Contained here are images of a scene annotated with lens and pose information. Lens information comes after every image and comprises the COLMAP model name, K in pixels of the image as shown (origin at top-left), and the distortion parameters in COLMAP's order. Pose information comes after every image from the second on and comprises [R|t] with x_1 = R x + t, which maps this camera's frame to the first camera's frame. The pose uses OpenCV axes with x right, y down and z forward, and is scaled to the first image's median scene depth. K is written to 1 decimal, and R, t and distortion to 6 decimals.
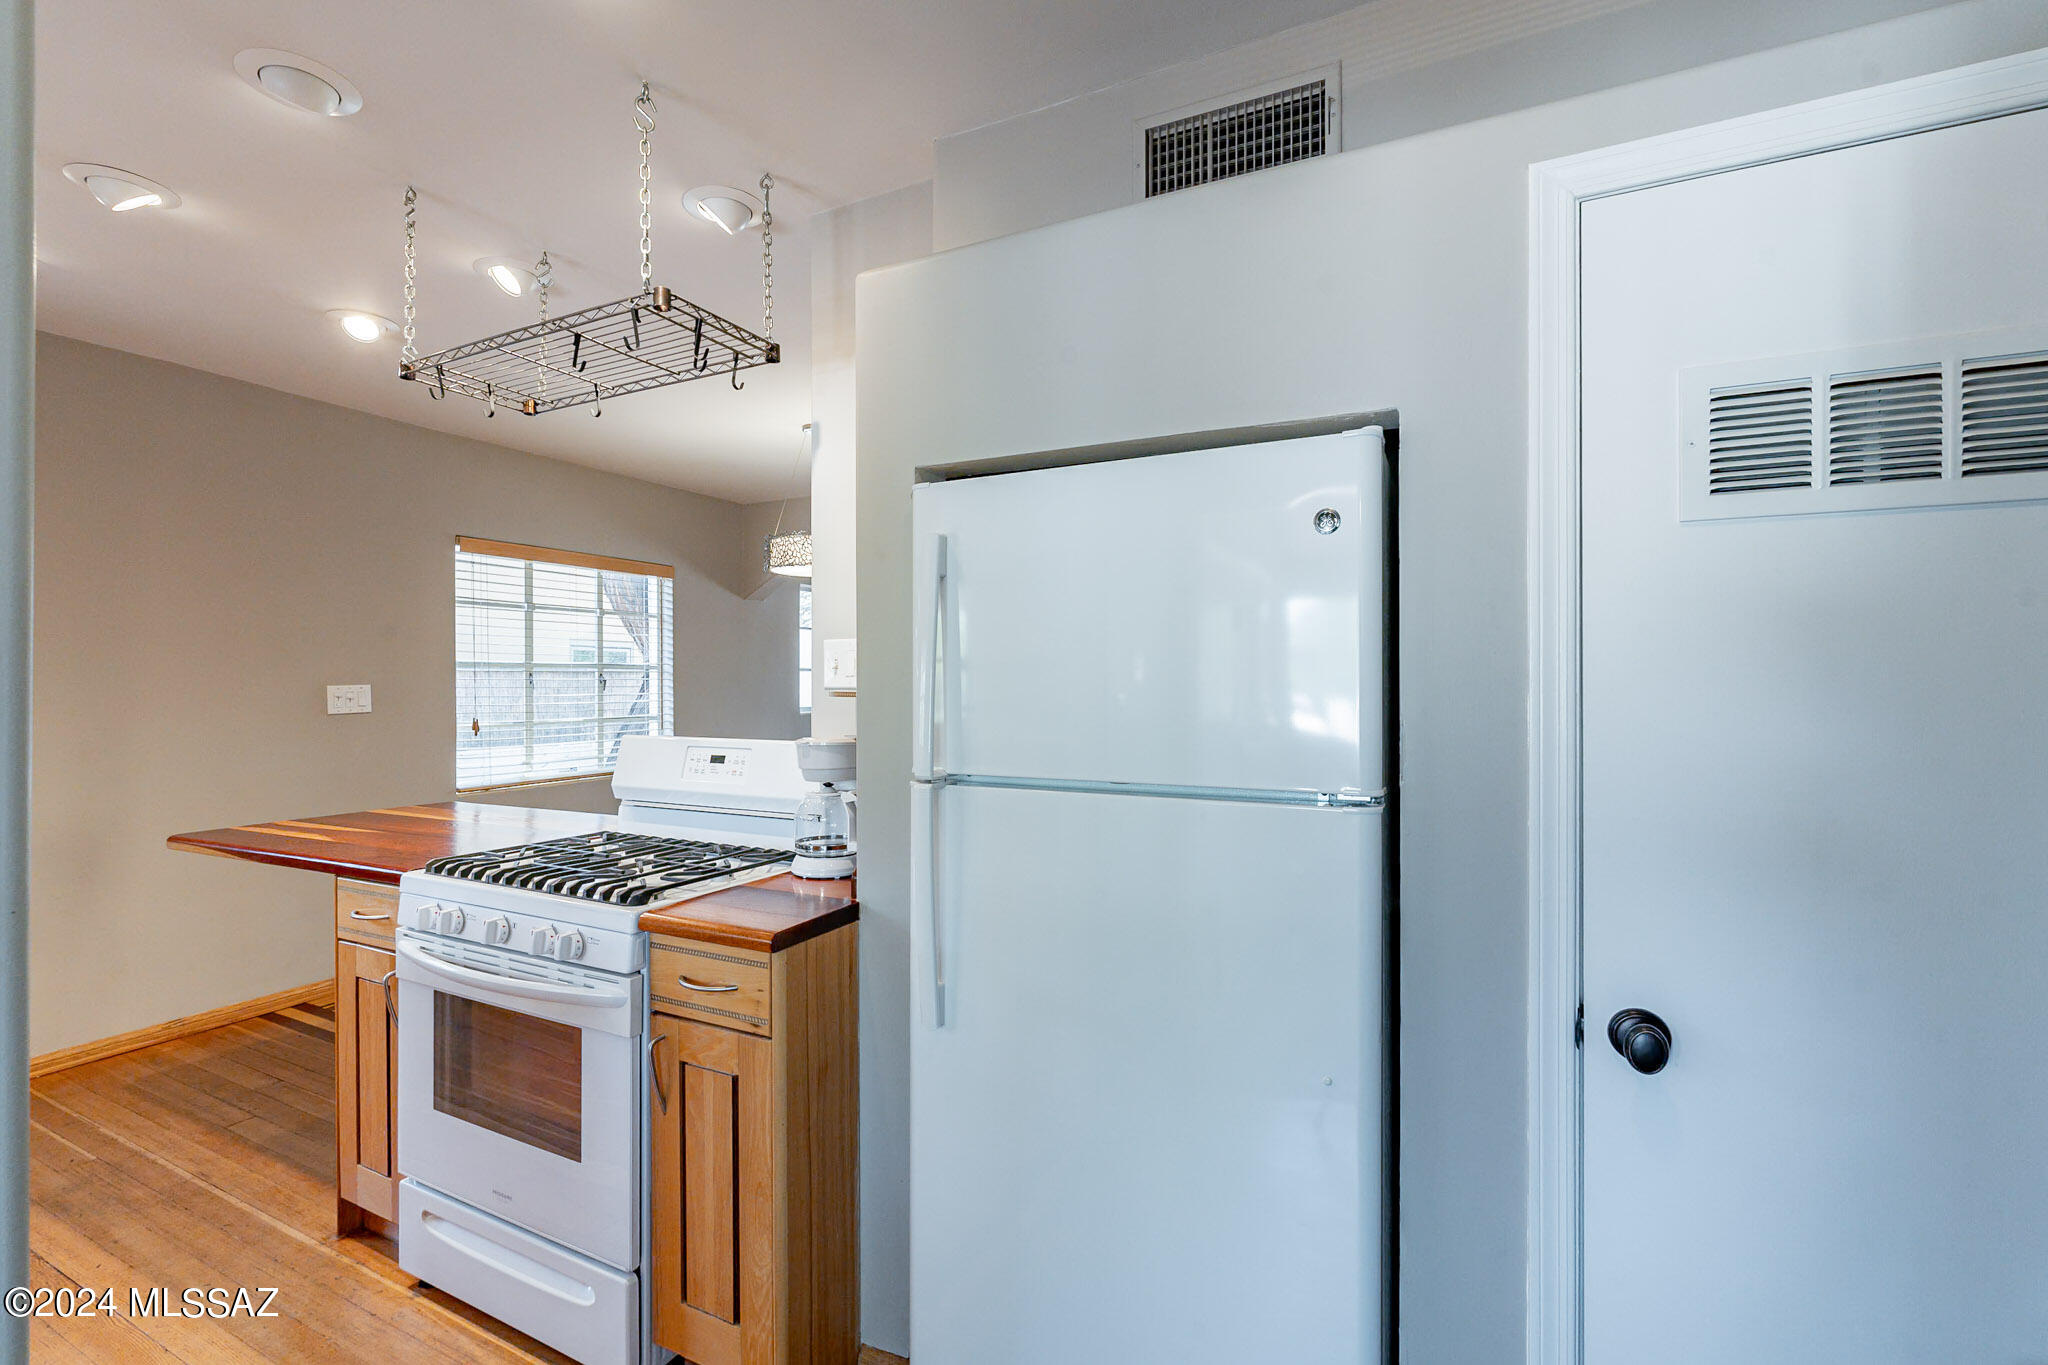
lens RADIAL K [[898.4, 0, 1013.4], [0, 898.4, 677.6], [0, 0, 1]] dist [-0.000019, 0.000689]
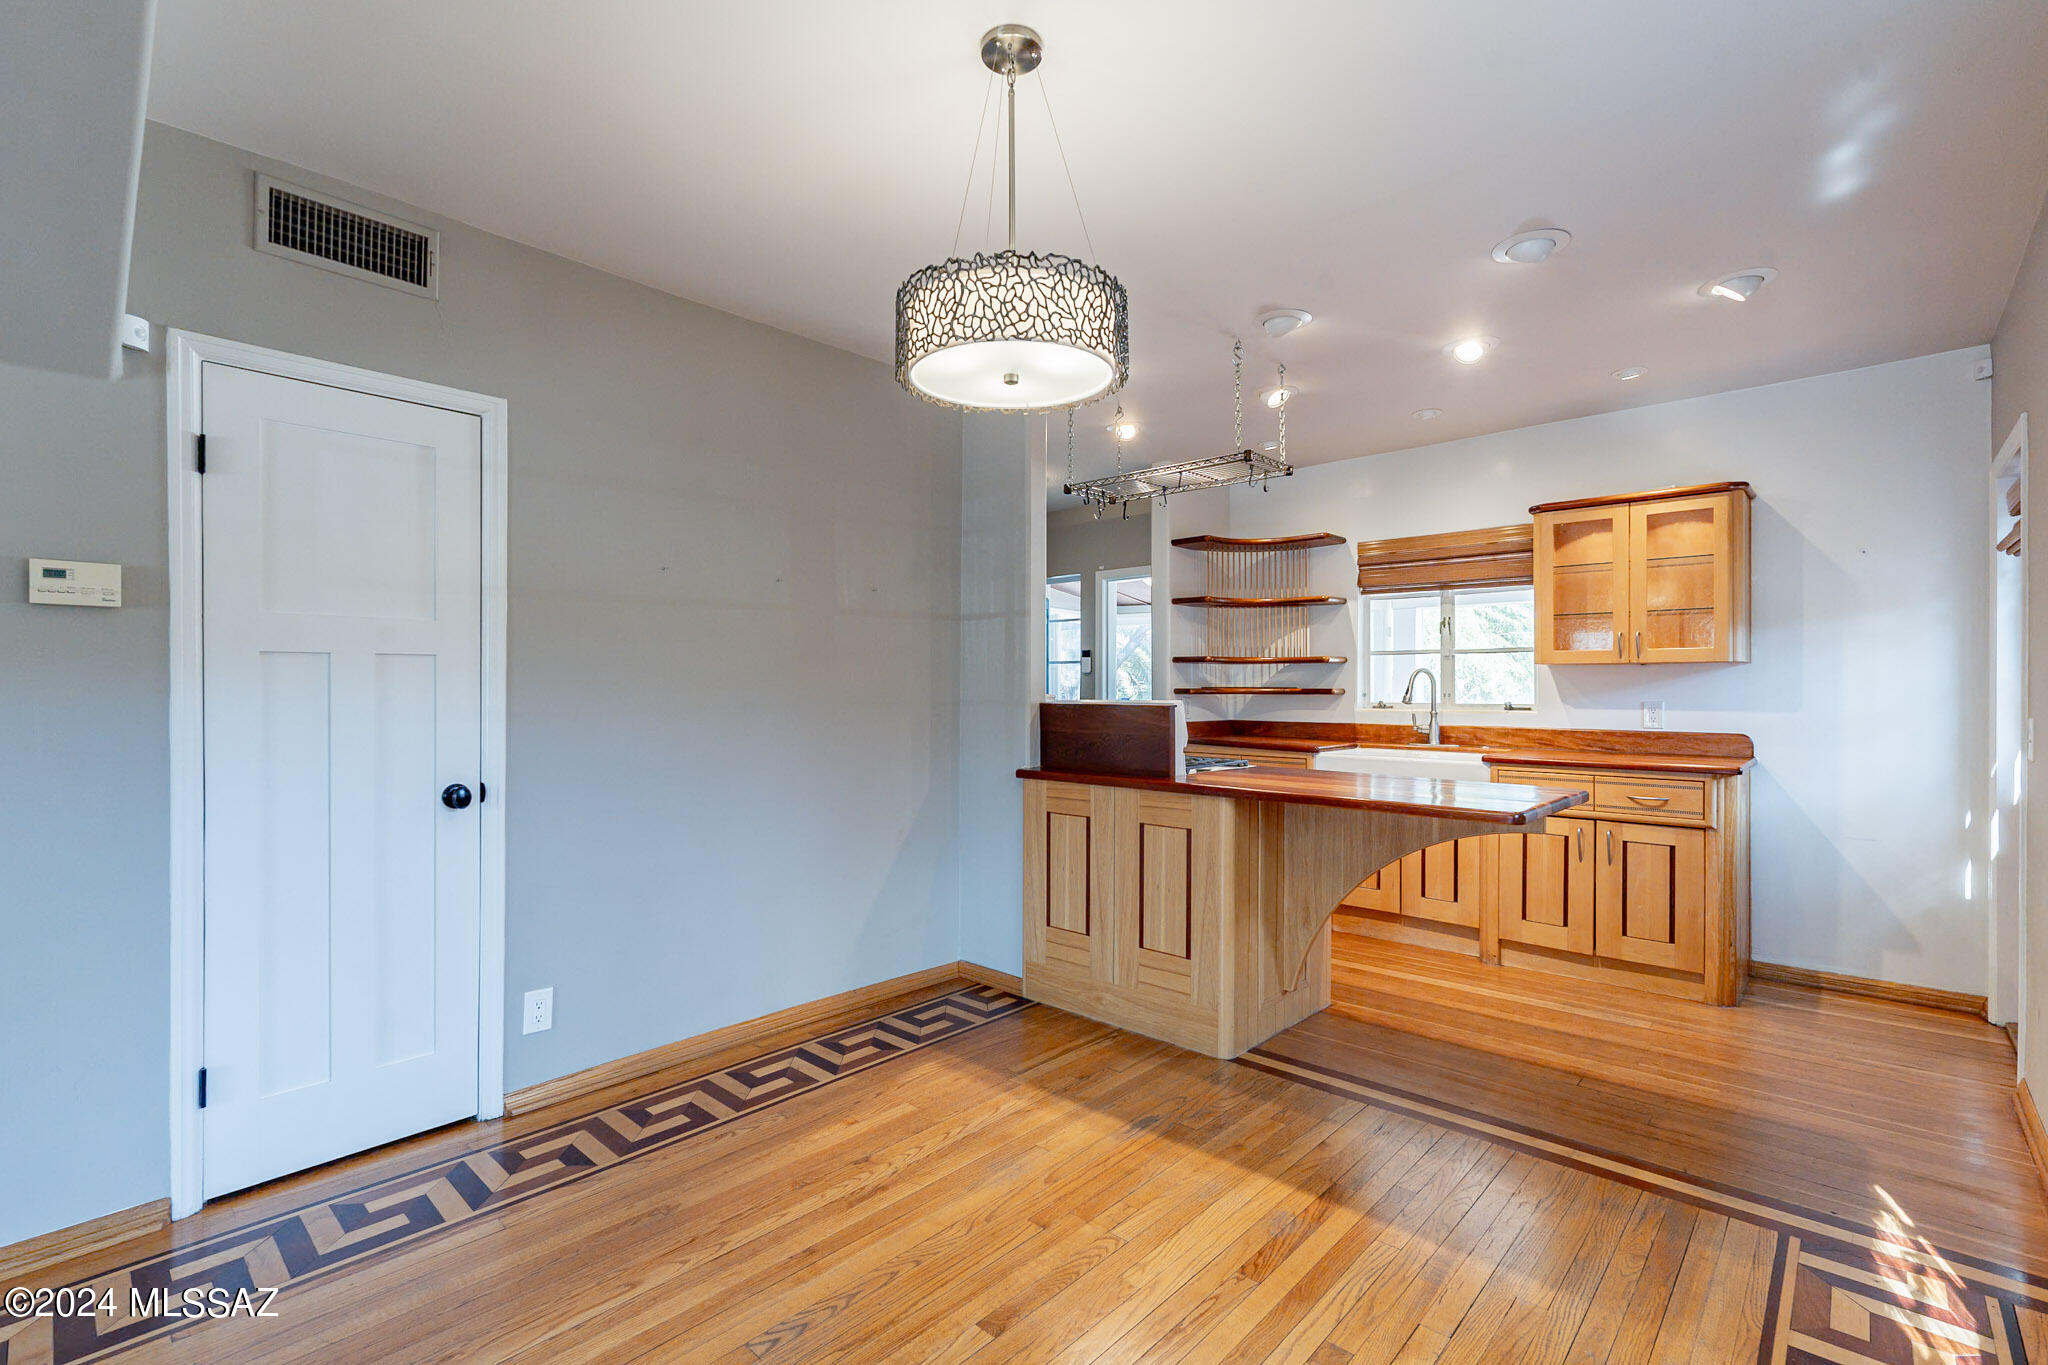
lens RADIAL K [[916.4, 0, 1023.4], [0, 916.4, 683.8], [0, 0, 1]] dist [0.002801, 0.000087]
pose [[-0.963234, 0.003992, 0.268632, -0.431484], [0.000874, 0.999931, -0.011728, 0.041045], [-0.268661, -0.011062, -0.963171, 1.762906]]
